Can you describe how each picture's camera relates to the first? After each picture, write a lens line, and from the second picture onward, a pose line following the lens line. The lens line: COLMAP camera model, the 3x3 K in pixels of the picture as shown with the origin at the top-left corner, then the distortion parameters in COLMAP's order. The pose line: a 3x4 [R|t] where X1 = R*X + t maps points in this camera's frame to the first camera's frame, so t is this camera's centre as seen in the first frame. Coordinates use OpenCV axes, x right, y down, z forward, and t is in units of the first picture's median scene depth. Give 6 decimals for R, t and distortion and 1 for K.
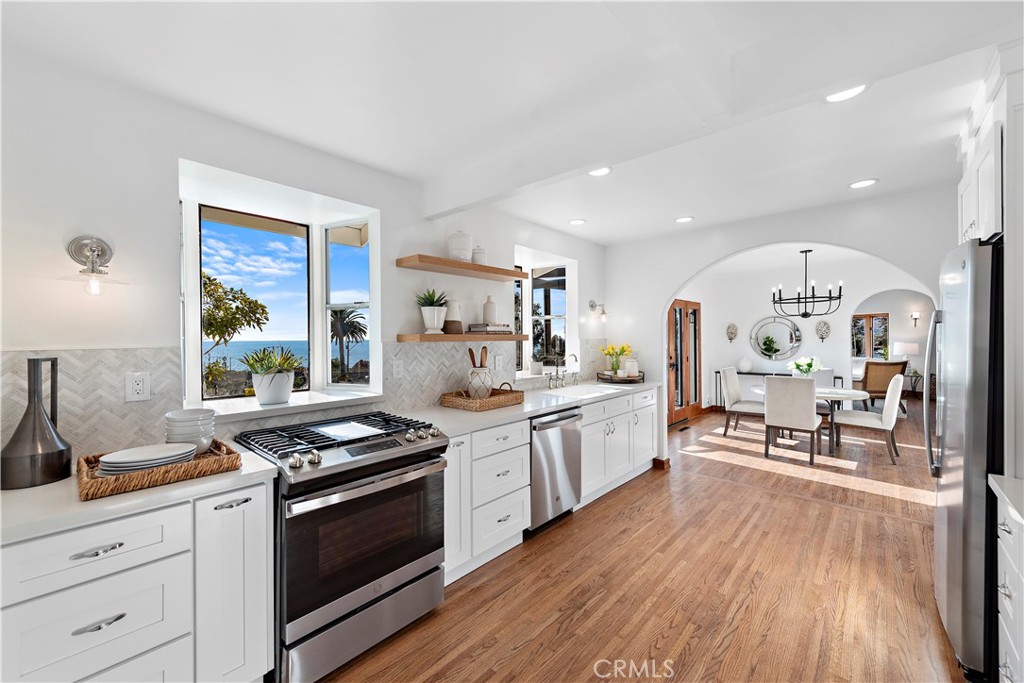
lens RADIAL K [[406.1, 0, 511.3], [0, 406.1, 339.2], [0, 0, 1]] dist [0.002216, -0.000173]
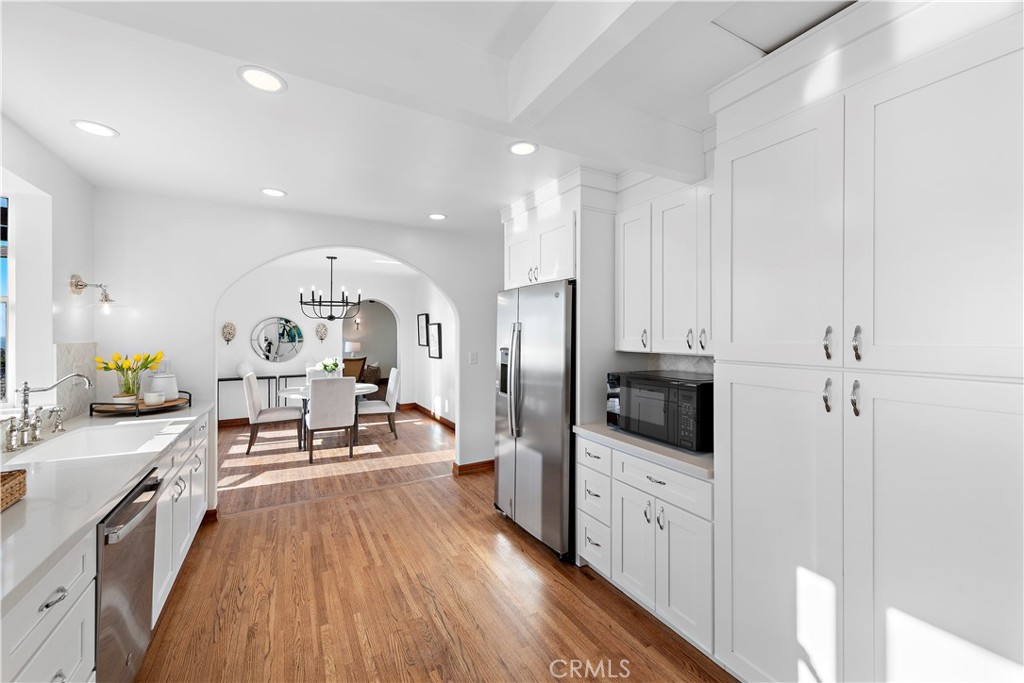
lens RADIAL K [[406.1, 0, 513.0], [0, 406.1, 334.1], [0, 0, 1]] dist [0.002216, -0.000173]
pose [[0.304788, 0.006883, 0.952395, -0.156788], [0.004928, 0.999949, -0.008804, -0.006613], [-0.952408, 0.007377, 0.304738, 0.261852]]
